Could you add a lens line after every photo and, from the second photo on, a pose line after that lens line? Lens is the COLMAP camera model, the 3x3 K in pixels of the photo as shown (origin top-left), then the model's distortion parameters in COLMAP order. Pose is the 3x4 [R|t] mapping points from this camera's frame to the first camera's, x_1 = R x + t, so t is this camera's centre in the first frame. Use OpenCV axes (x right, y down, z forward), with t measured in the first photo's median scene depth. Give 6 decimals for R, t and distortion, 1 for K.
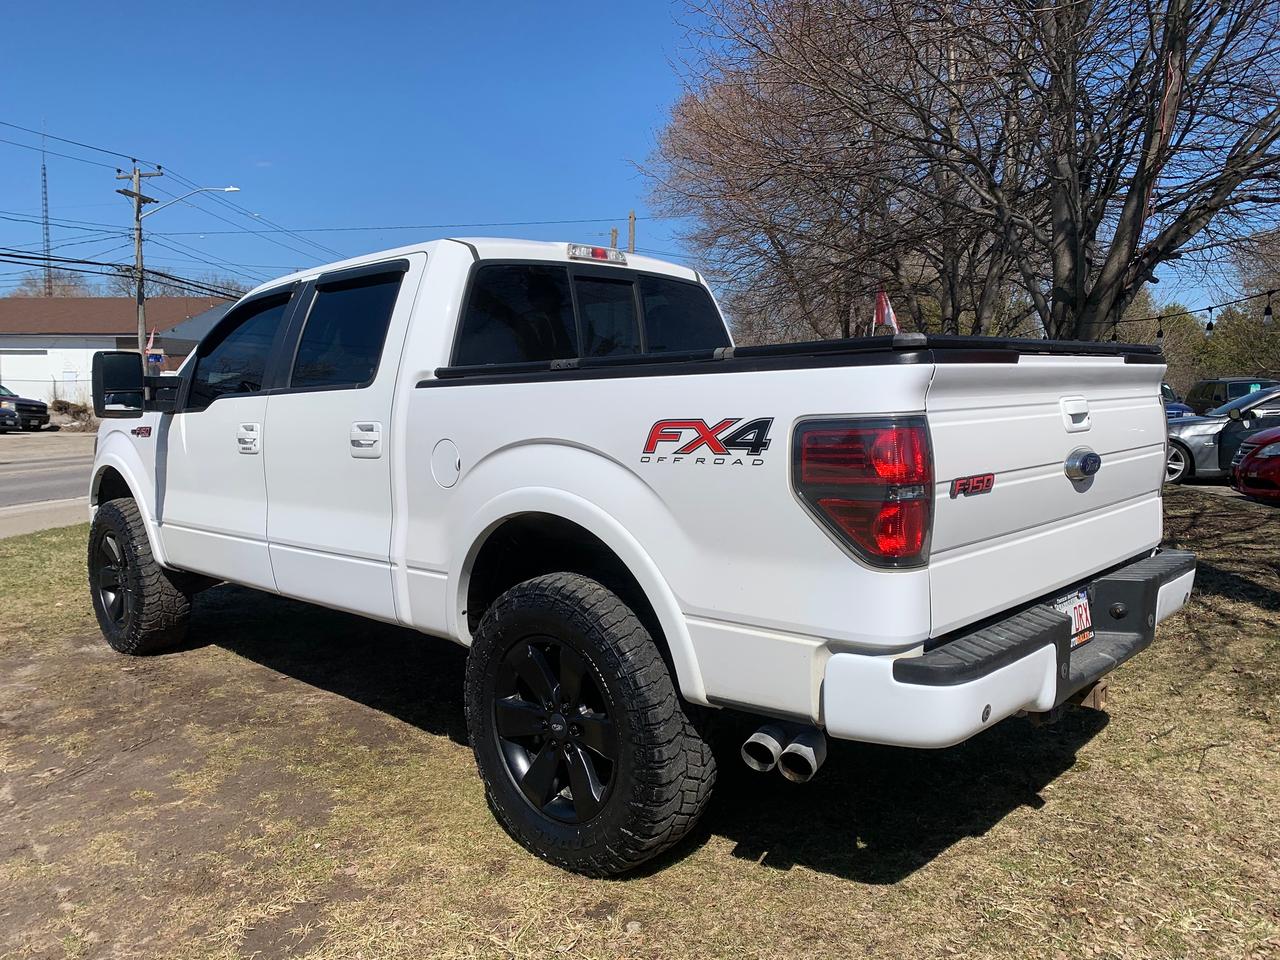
lens RADIAL K [[995.9, 0, 635.3], [0, 995.9, 471.4], [0, 0, 1]] dist [0.009614, -0.002510]
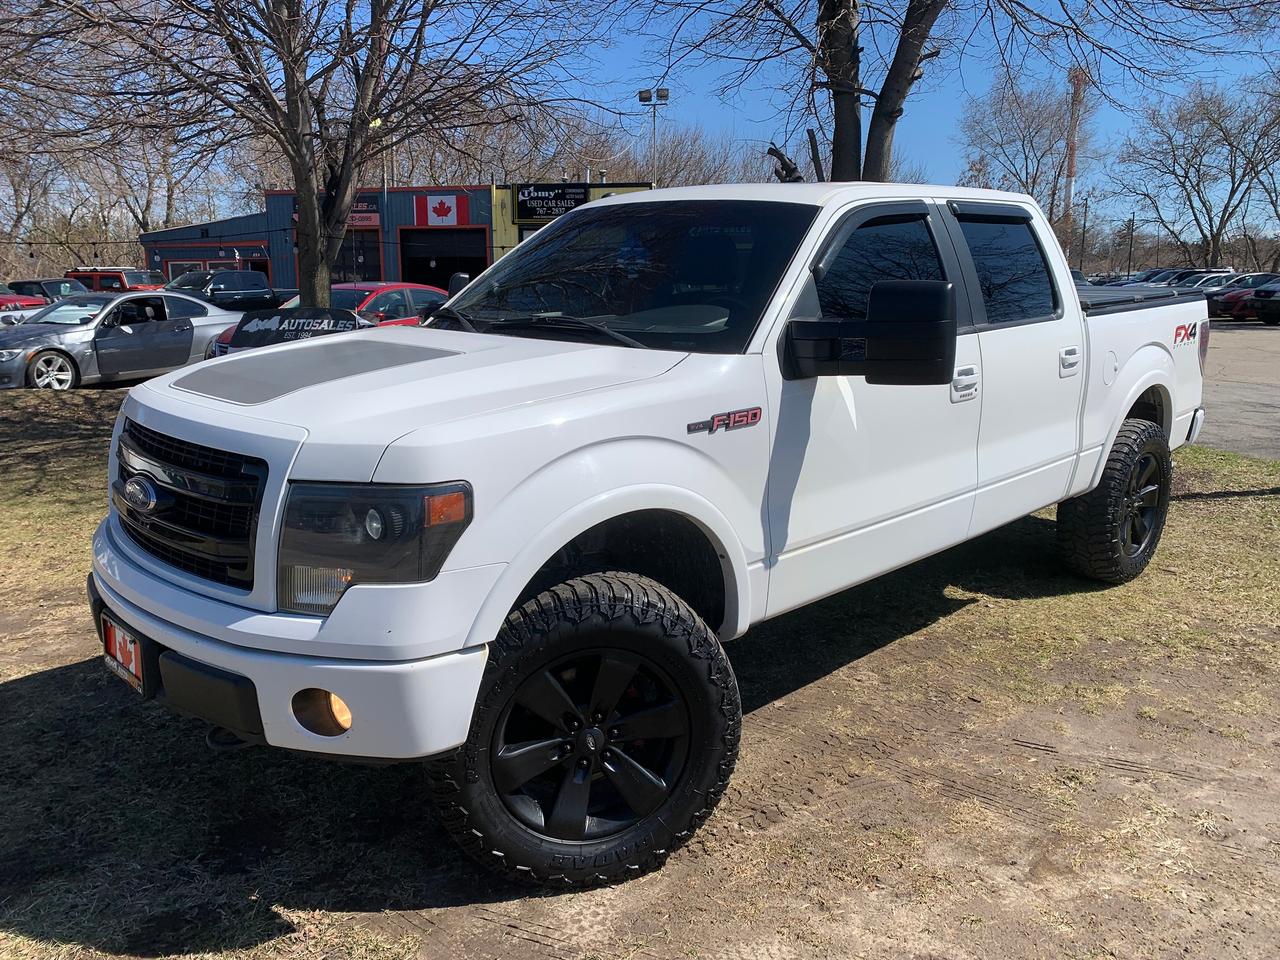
lens RADIAL K [[994.7, 0, 640.0], [0, 994.7, 480.0], [0, 0, 1]] dist [0.007634, 0.000179]
pose [[0.027507, -0.197694, 0.979878, -1.091848], [0.086394, 0.977051, 0.194699, -0.125332], [-0.995881, 0.079300, 0.043956, 1.073836]]
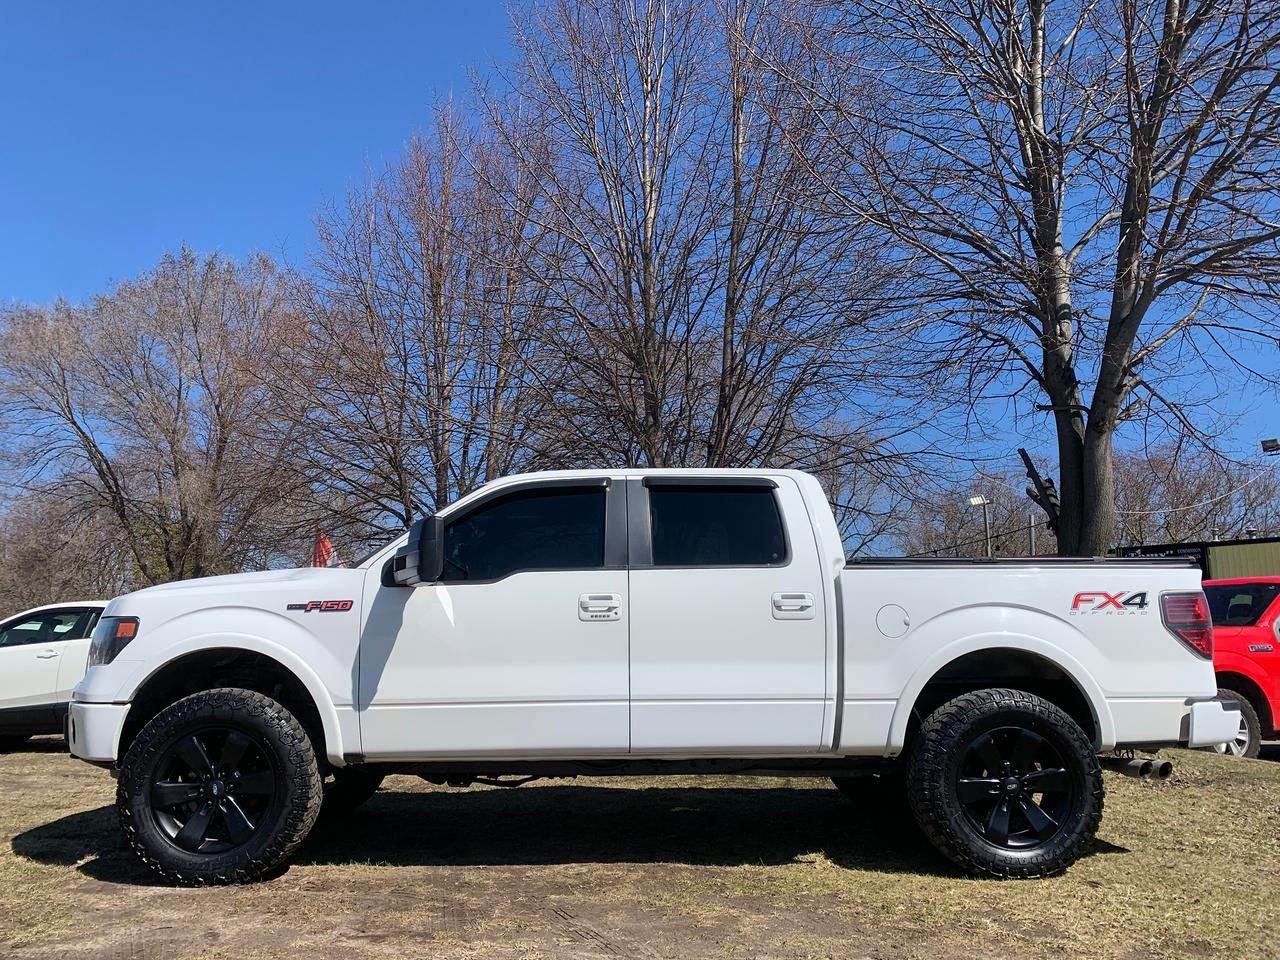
lens RADIAL K [[995.9, 0, 635.3], [0, 995.9, 471.4], [0, 0, 1]] dist [0.009614, -0.002510]
pose [[0.680023, 0.148620, 0.717970, -1.015745], [0.045418, 0.968821, -0.243563, 0.078174], [-0.731783, 0.198237, 0.652071, 0.182604]]
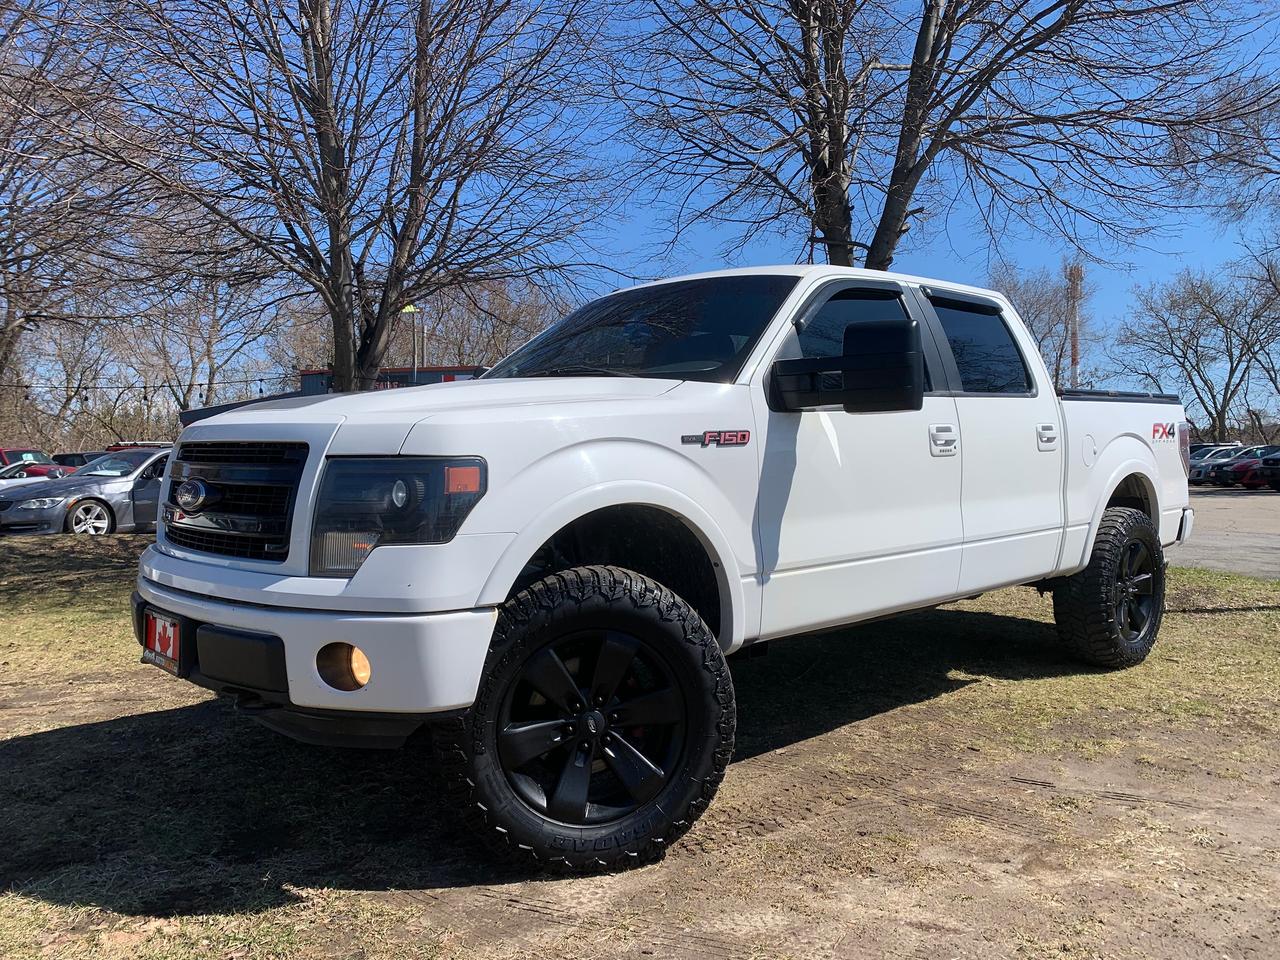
lens RADIAL K [[995.9, 0, 635.3], [0, 995.9, 471.4], [0, 0, 1]] dist [0.009614, -0.002510]
pose [[0.050796, -0.004136, 0.998700, -1.161011], [0.089606, 0.995977, -0.000432, -0.025399], [-0.994681, 0.089511, 0.050962, 1.068453]]
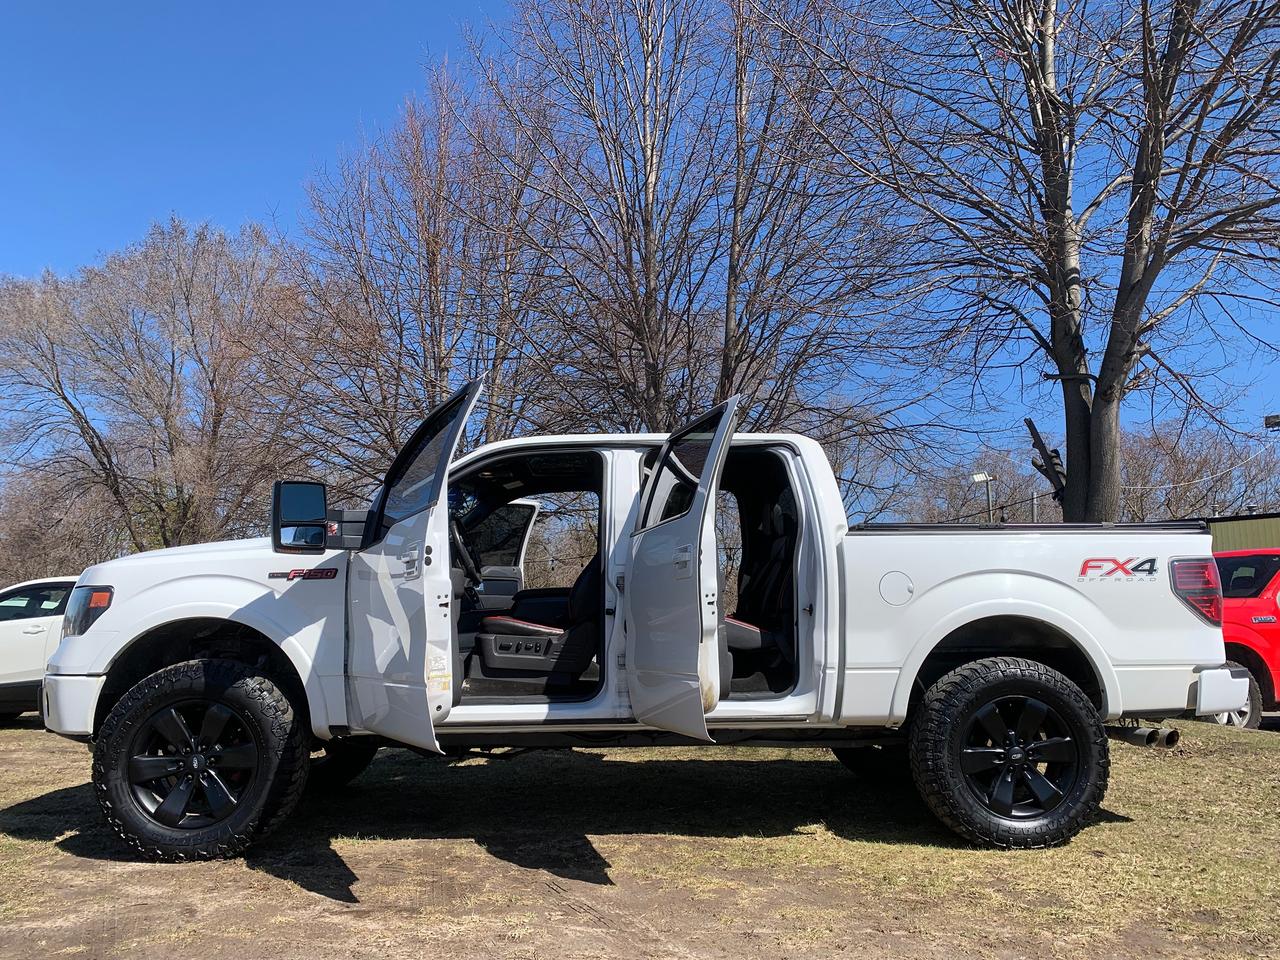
lens RADIAL K [[997.9, 0, 653.6], [0, 997.9, 487.7], [0, 0, 1]] dist [0.006581, -0.000376]
pose [[0.669589, 0.121047, 0.732801, -0.983757], [0.049674, 0.977123, -0.206794, 0.085098], [-0.741068, 0.174868, 0.648258, 0.202790]]
